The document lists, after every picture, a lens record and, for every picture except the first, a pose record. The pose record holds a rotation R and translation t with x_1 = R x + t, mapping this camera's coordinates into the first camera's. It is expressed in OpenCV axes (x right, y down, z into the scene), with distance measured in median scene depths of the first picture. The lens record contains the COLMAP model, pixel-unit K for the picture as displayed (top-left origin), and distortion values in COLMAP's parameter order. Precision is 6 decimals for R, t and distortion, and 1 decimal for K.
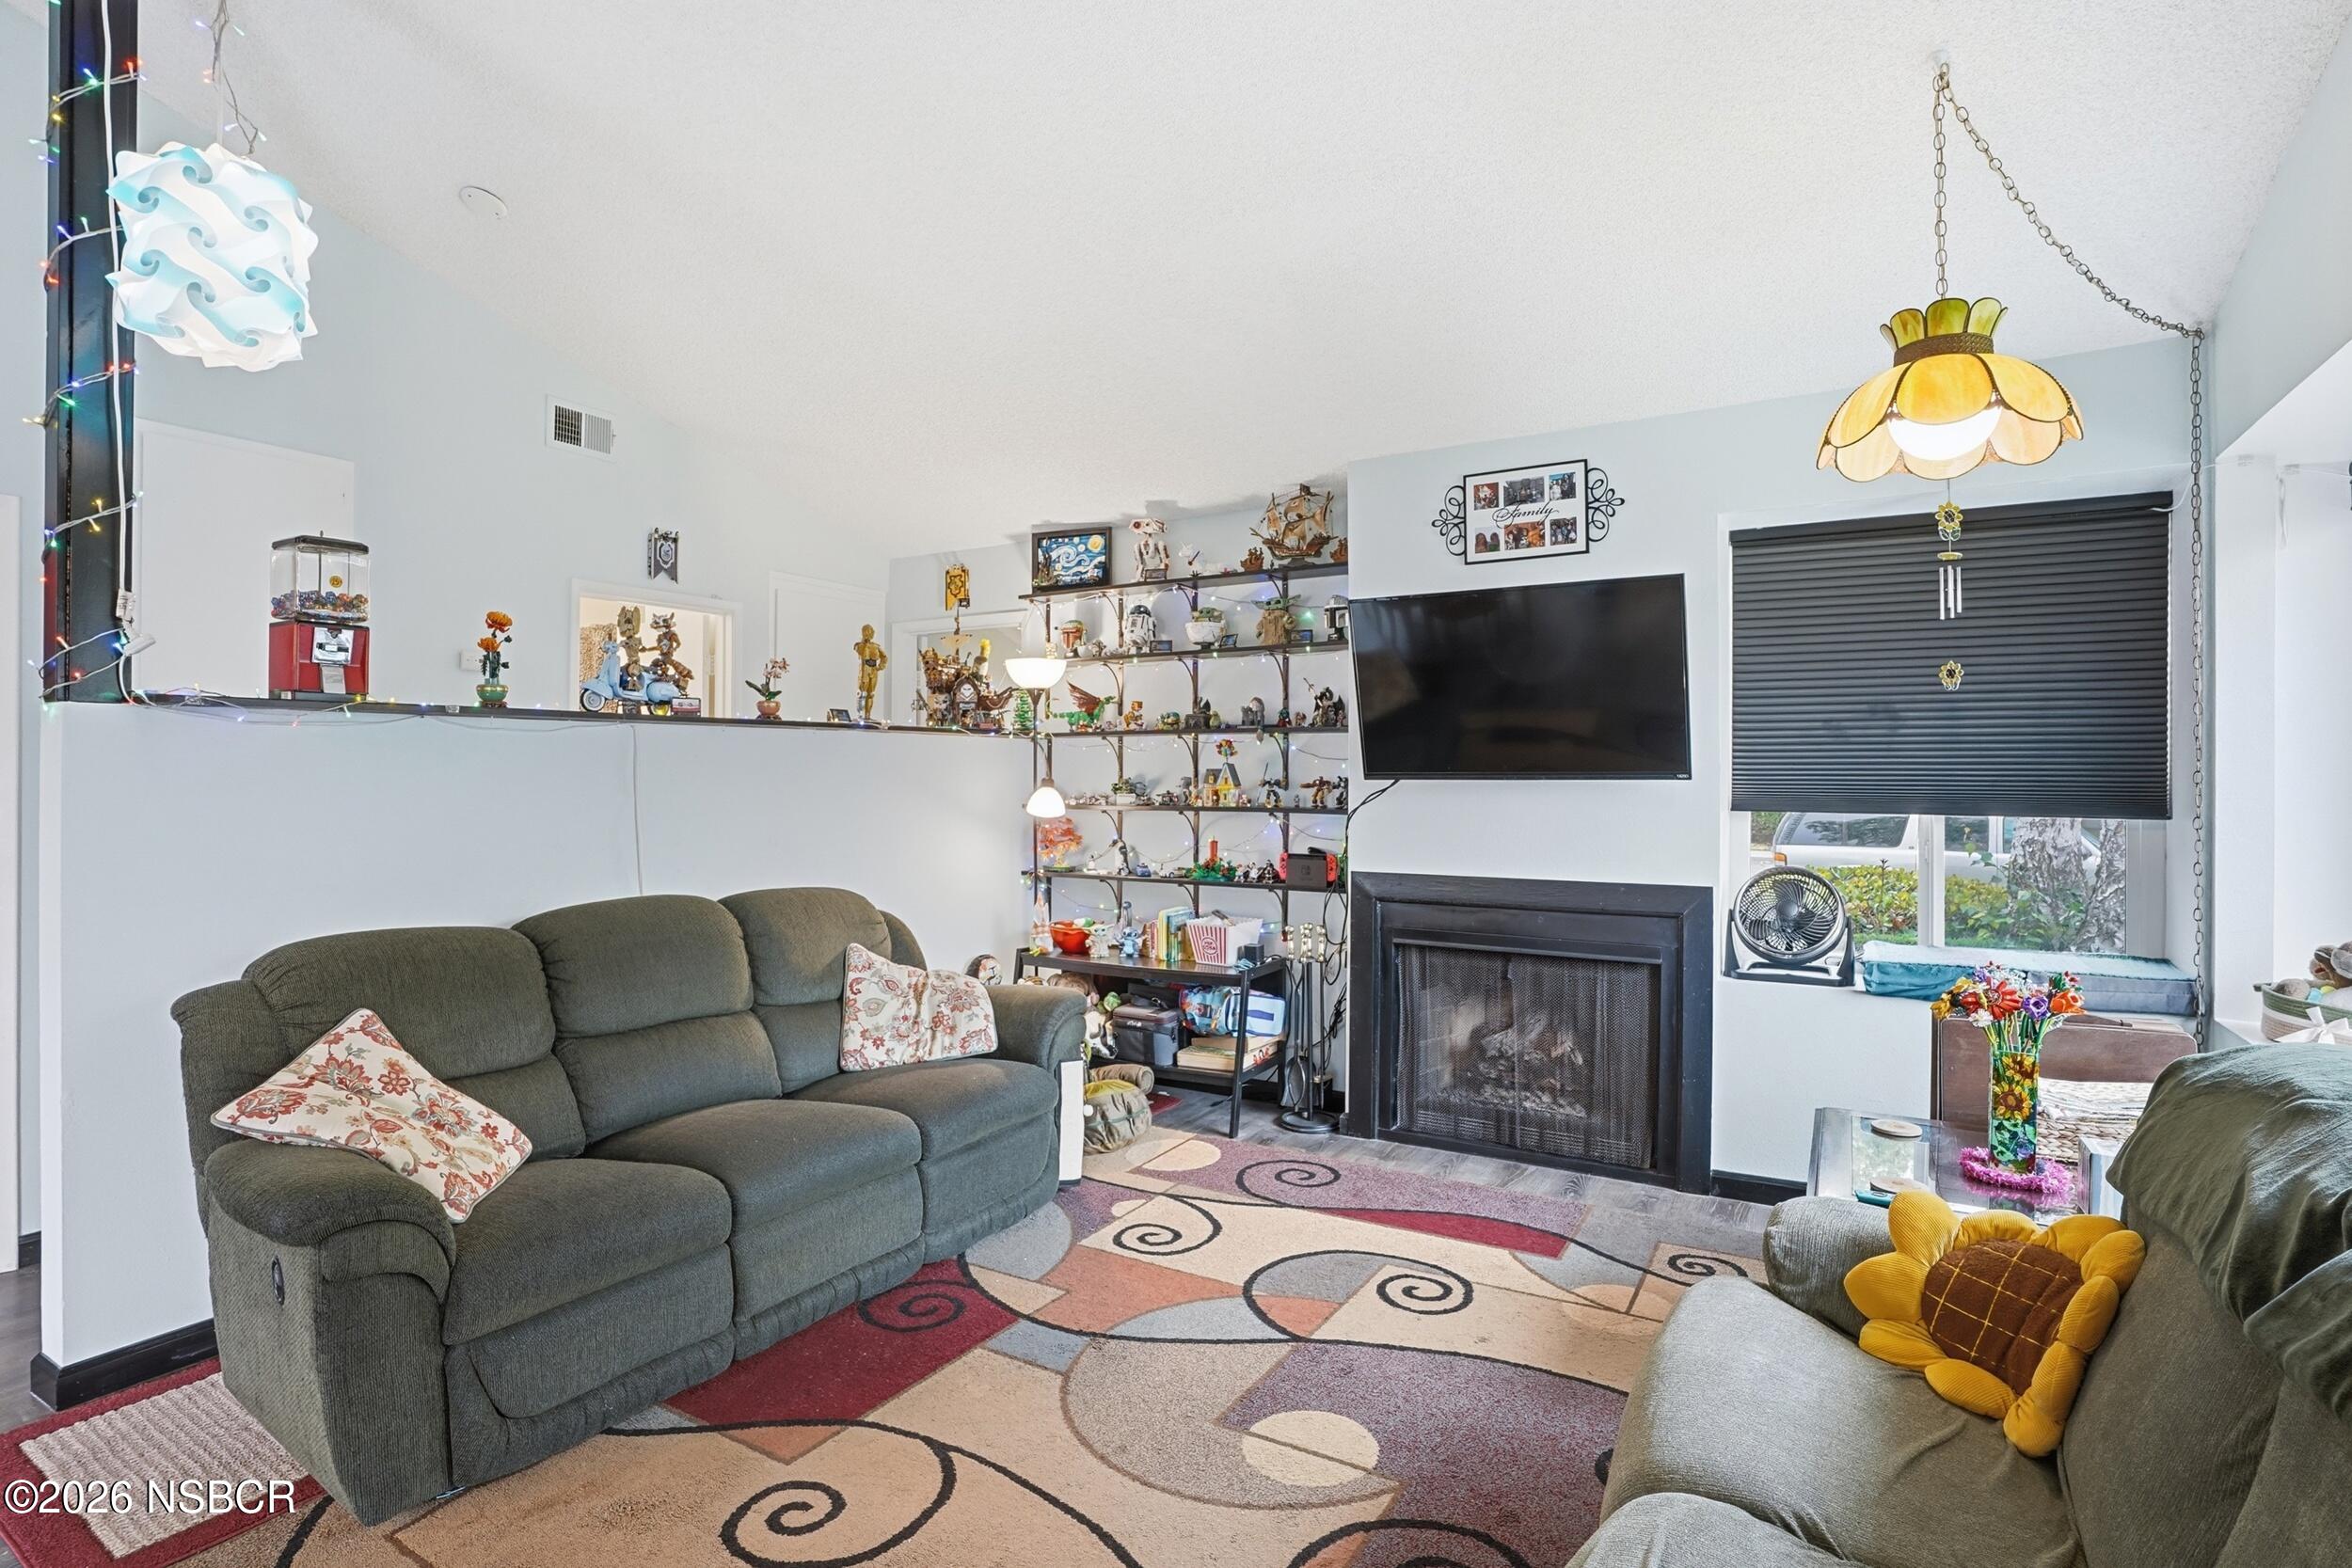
lens RADIAL K [[1164.7, 0, 1164.9], [0, 1164.7, 770.5], [0, 0, 1]] dist [-0.071420, 0.032688]
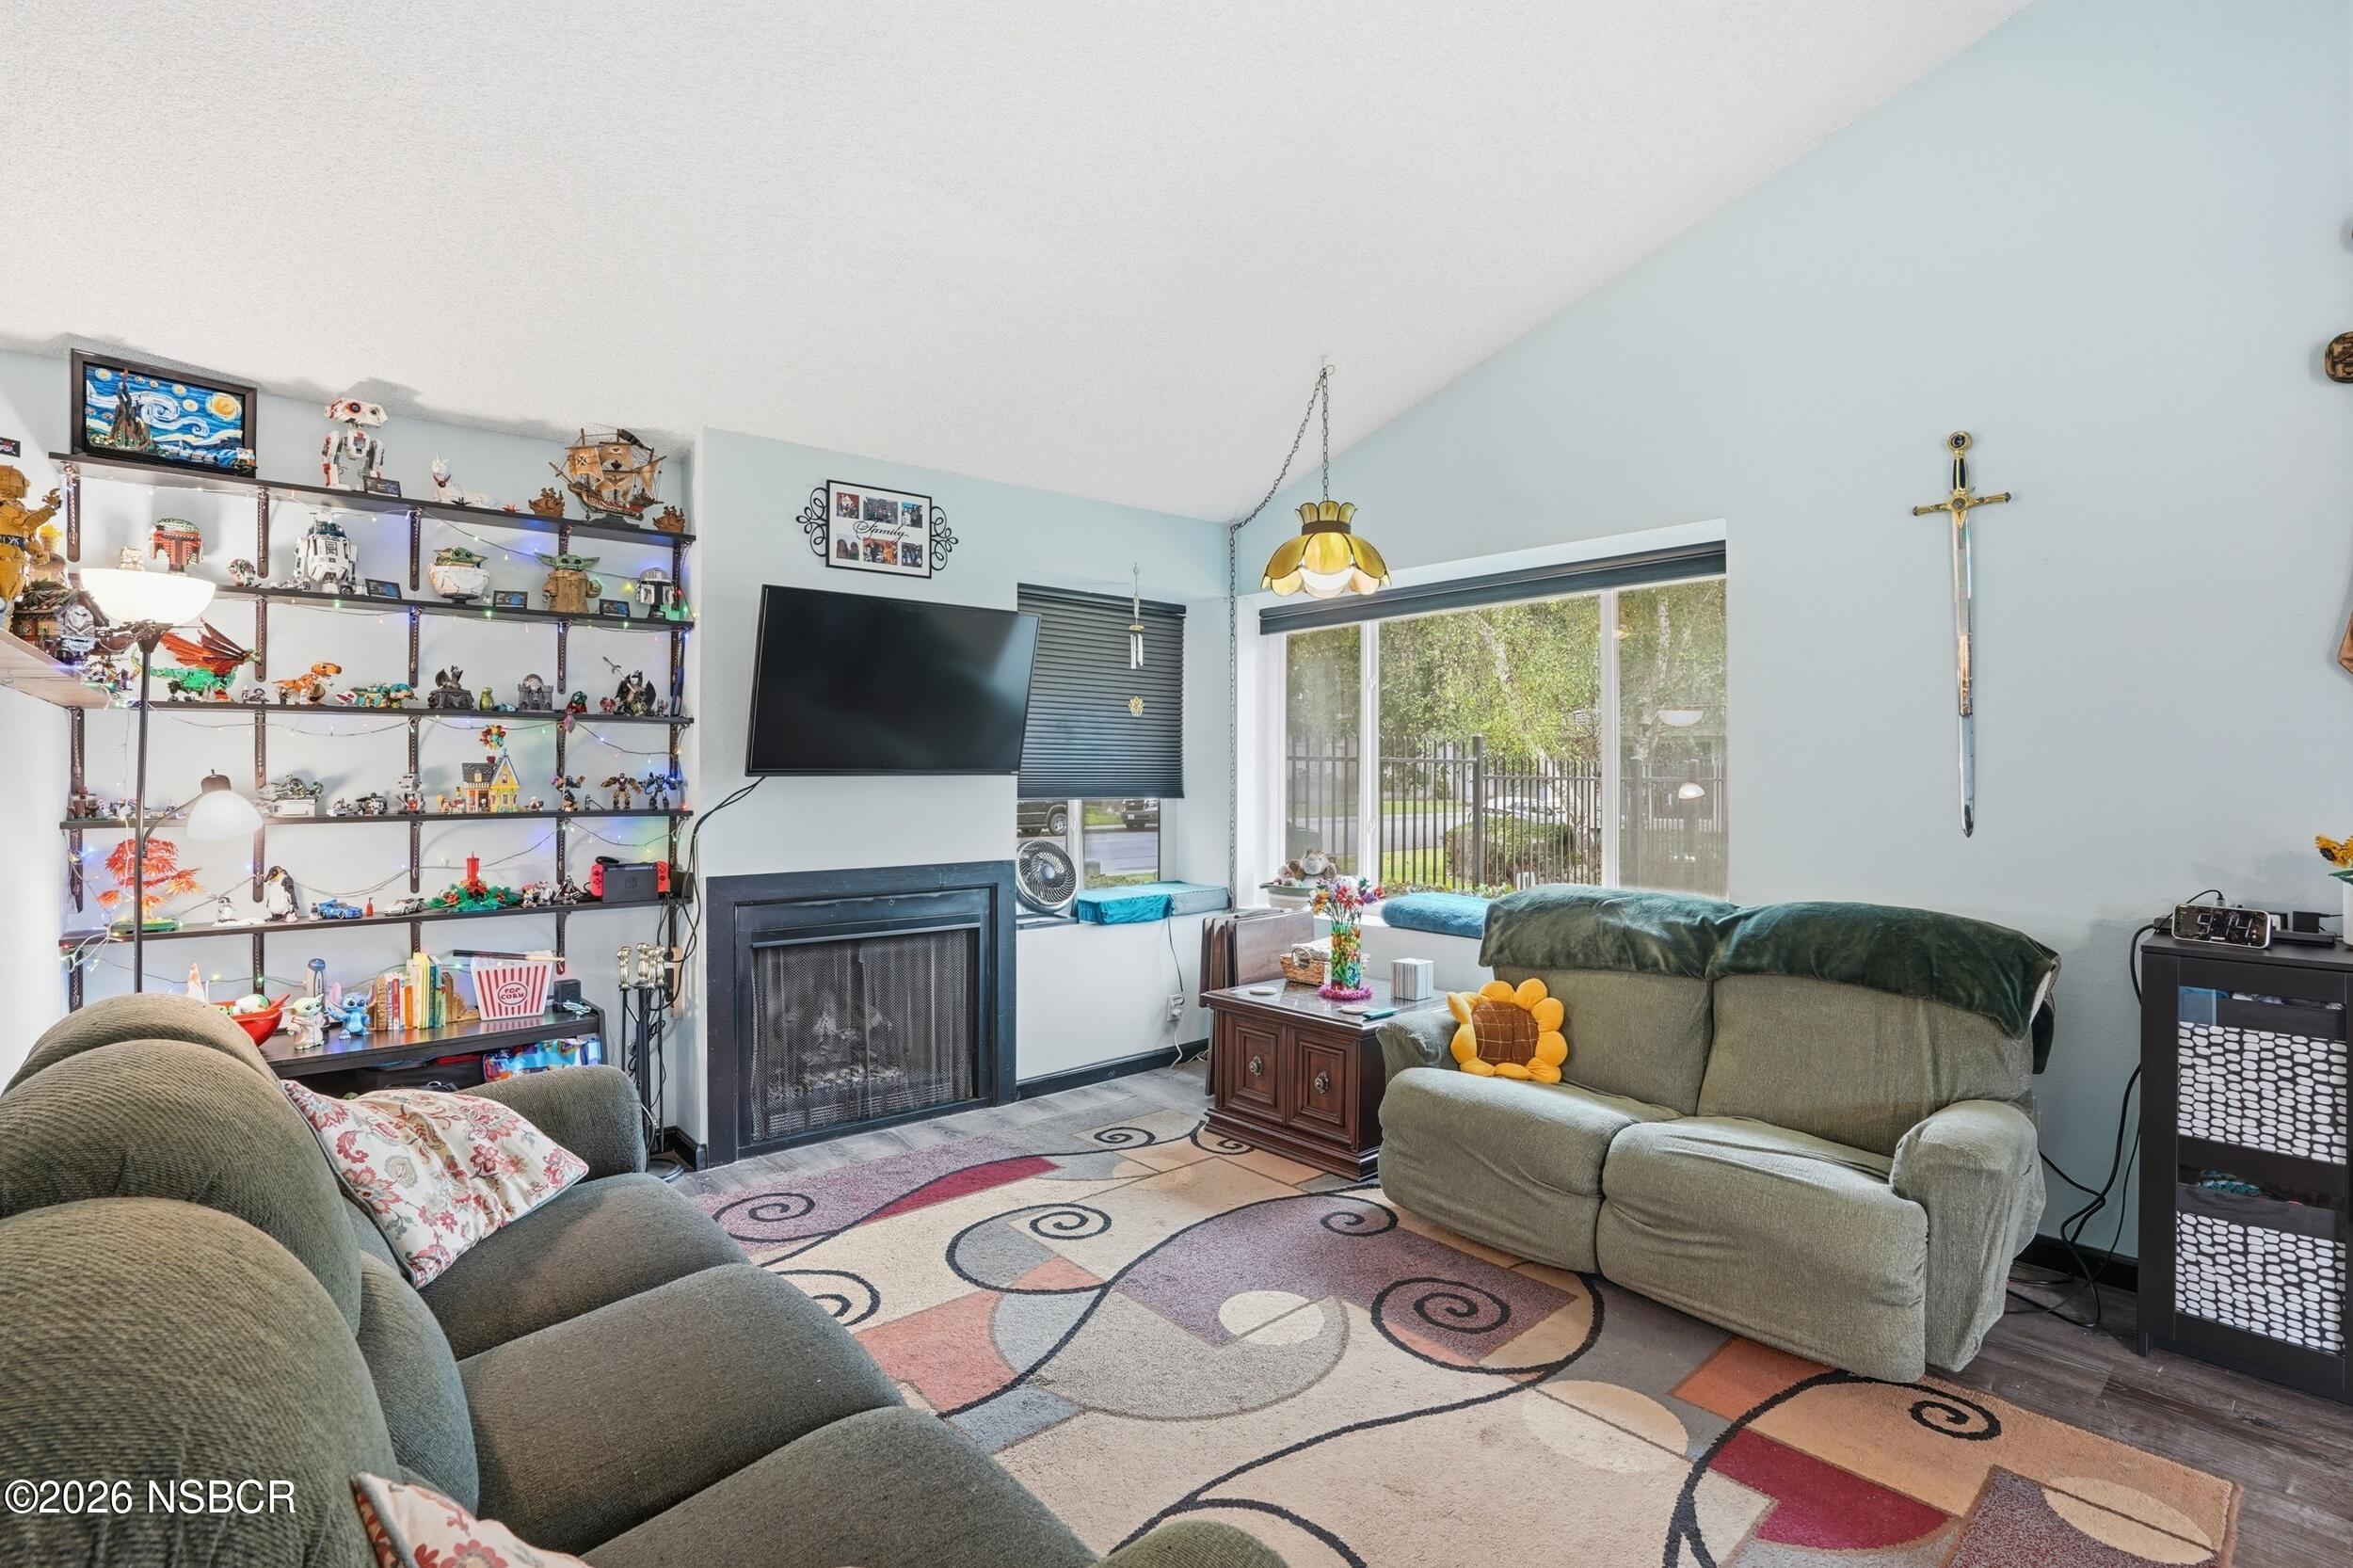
lens RADIAL K [[1100.4, 0, 1166.9], [0, 1100.4, 772.8], [0, 0, 1]] dist [-0.070710, 0.027763]
pose [[0.305353, -0.000143, 0.952239, -0.568619], [-0.004949, 0.999986, 0.001737, 0.001430], [-0.952227, -0.005243, 0.305348, 0.417800]]
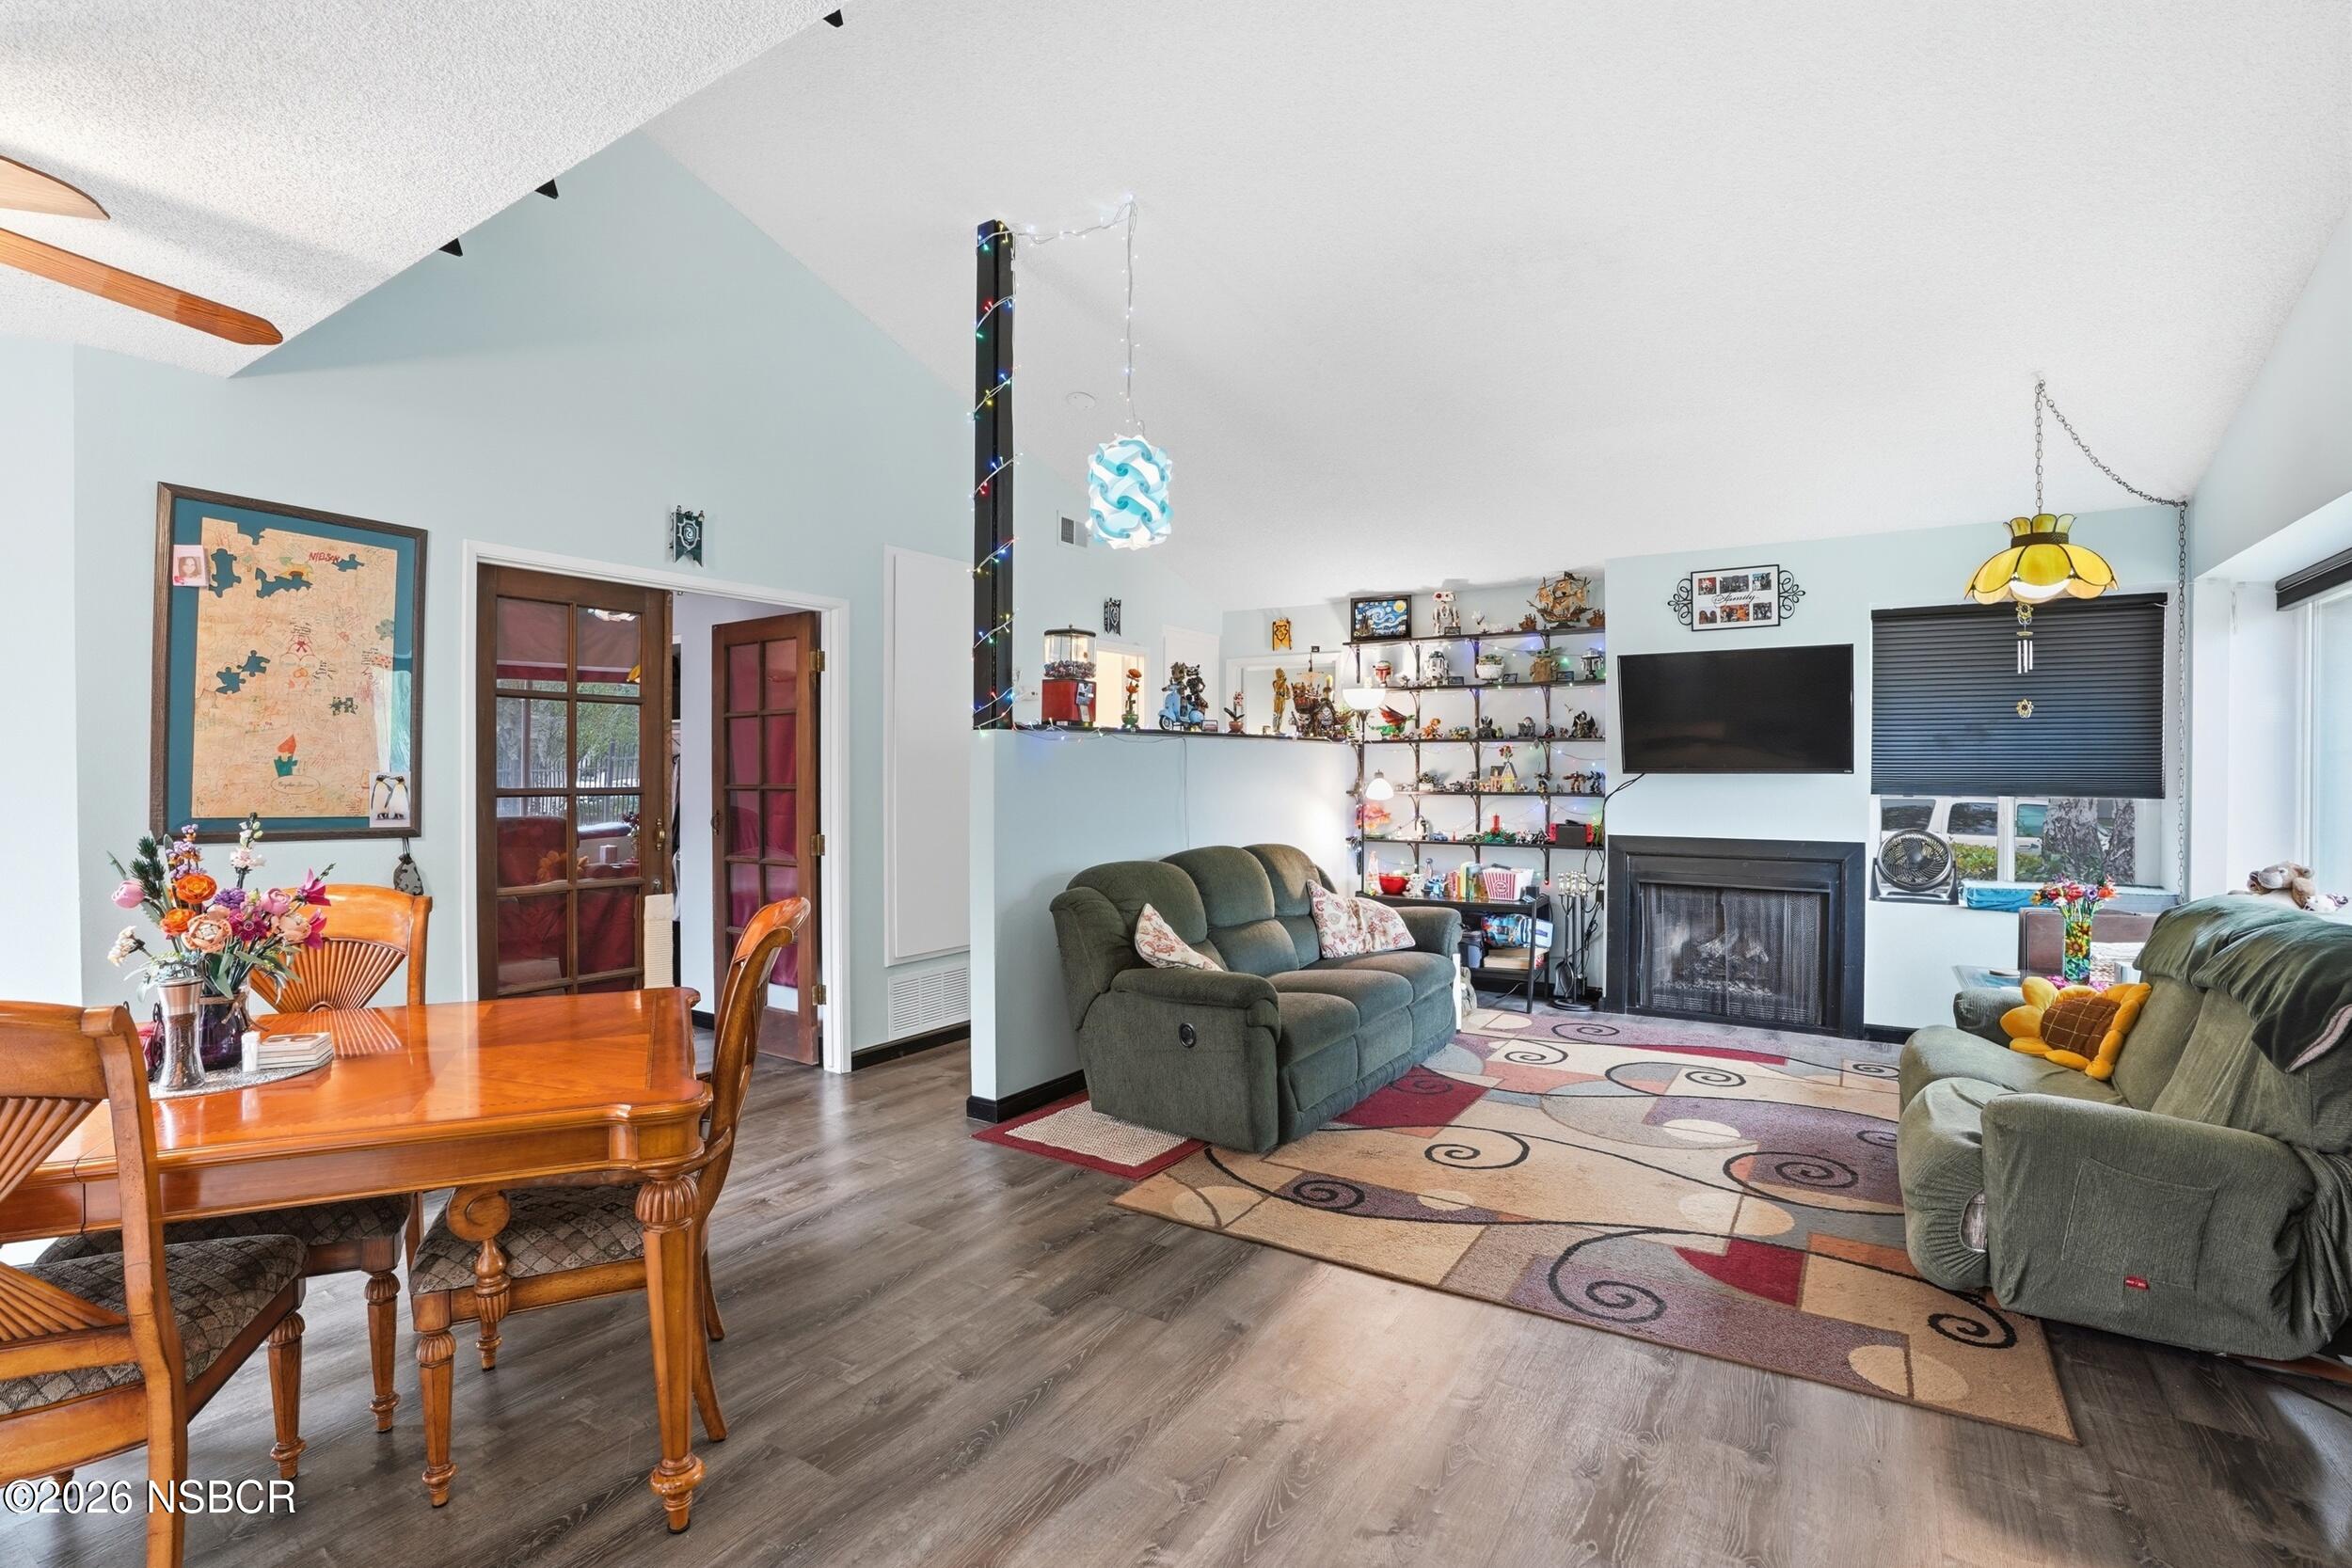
lens RADIAL K [[1099.8, 0, 1166.4], [0, 1099.8, 772.8], [0, 0, 1]] dist [-0.070710, 0.027763]
pose [[0.999635, 0.000493, -0.027003, -0.388518], [-0.000303, 0.999975, 0.007027, -0.002810], [0.027005, -0.007017, 0.999611, -0.433314]]
